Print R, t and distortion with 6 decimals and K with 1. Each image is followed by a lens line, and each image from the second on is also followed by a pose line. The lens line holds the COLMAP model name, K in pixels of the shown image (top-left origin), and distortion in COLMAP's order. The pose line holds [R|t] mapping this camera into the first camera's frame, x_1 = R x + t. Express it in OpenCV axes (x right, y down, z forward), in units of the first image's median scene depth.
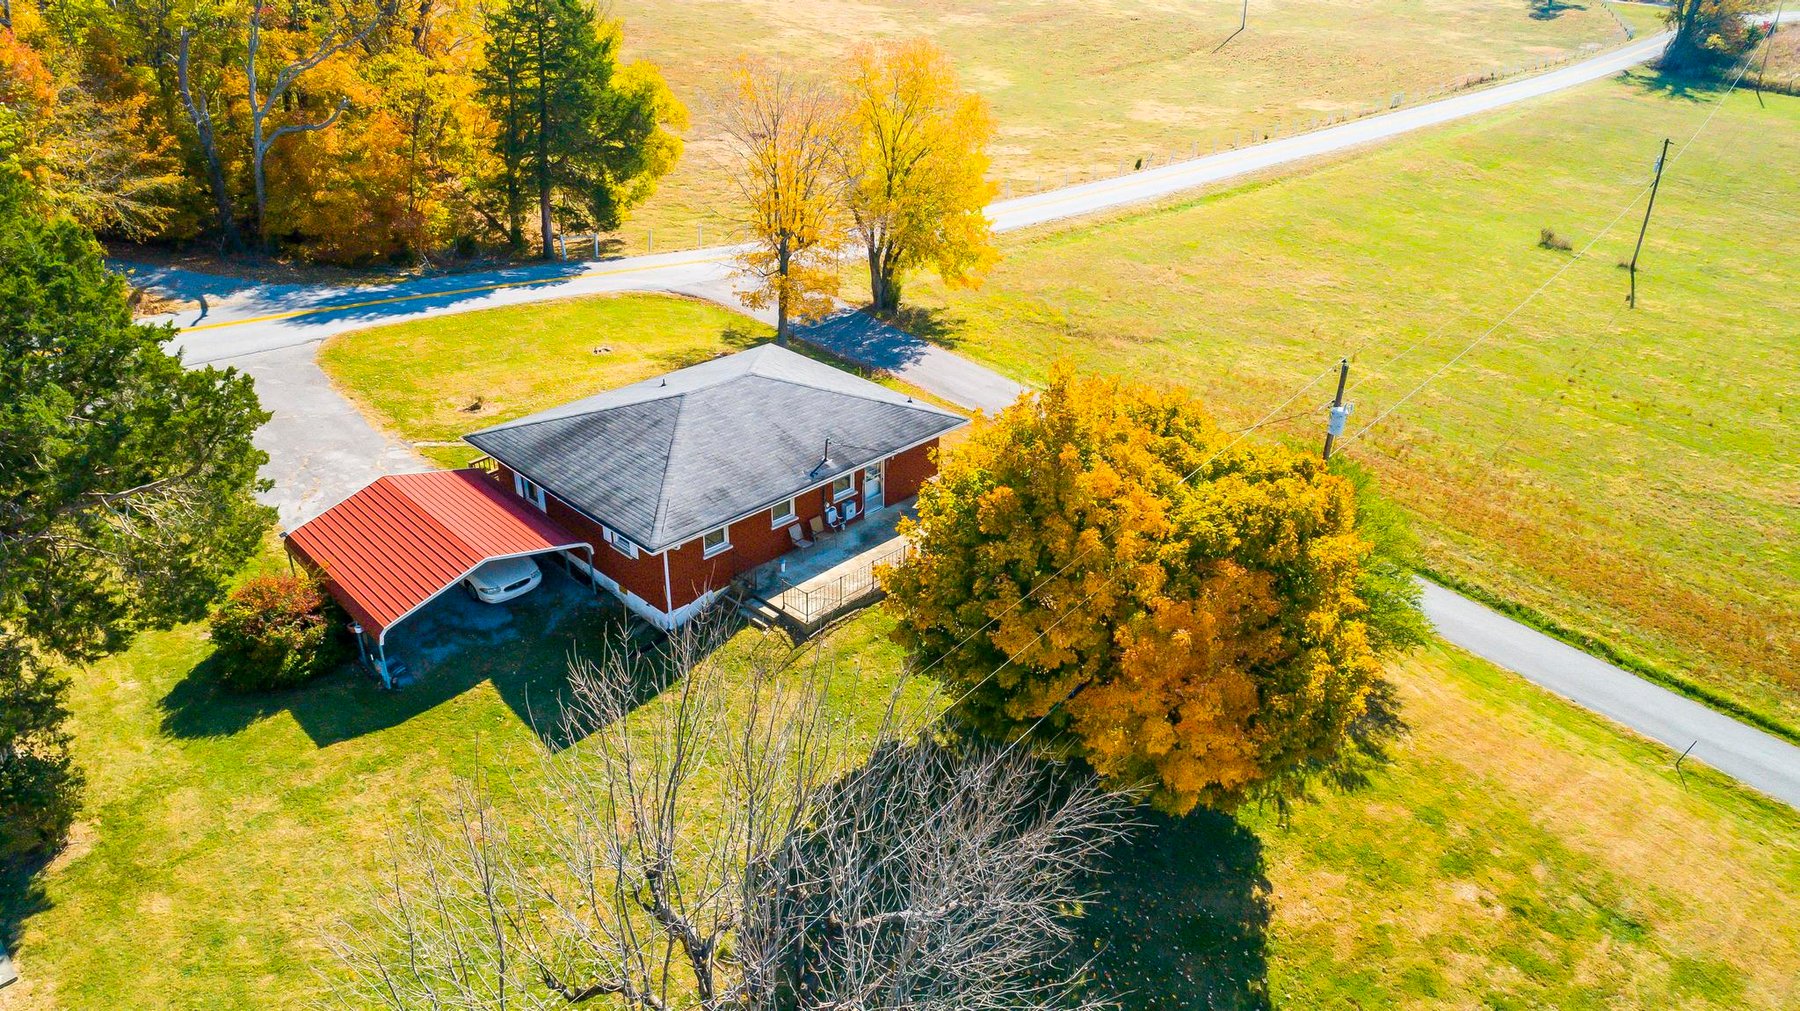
lens RADIAL K [[1232.9, 0, 900.0], [0, 1232.9, 505.5], [0, 0, 1]] dist [-0.008455, -0.005231]
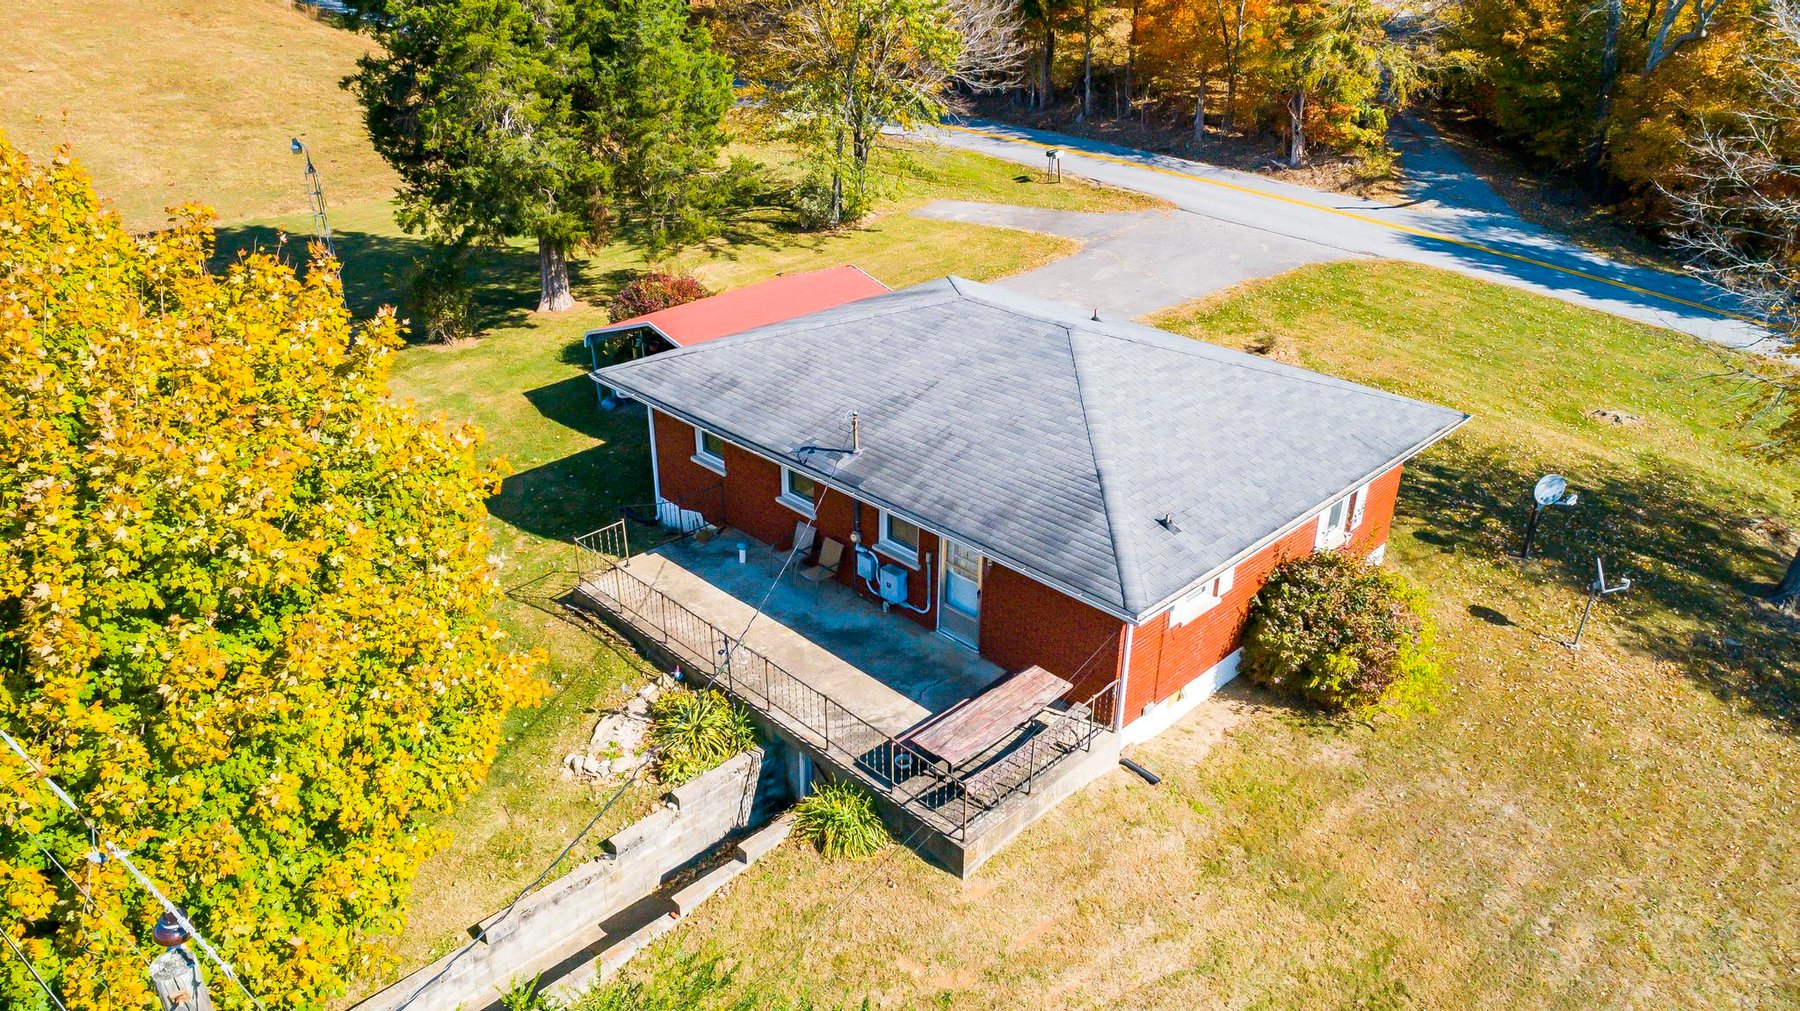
lens RADIAL K [[1232.9, 0, 900.0], [0, 1232.9, 505.5], [0, 0, 1]] dist [-0.008455, -0.005231]
pose [[-0.017055, 0.420145, -0.907297, 0.407535], [-0.465976, 0.799518, 0.378995, -0.216282], [0.884633, 0.429242, 0.182141, 0.873668]]
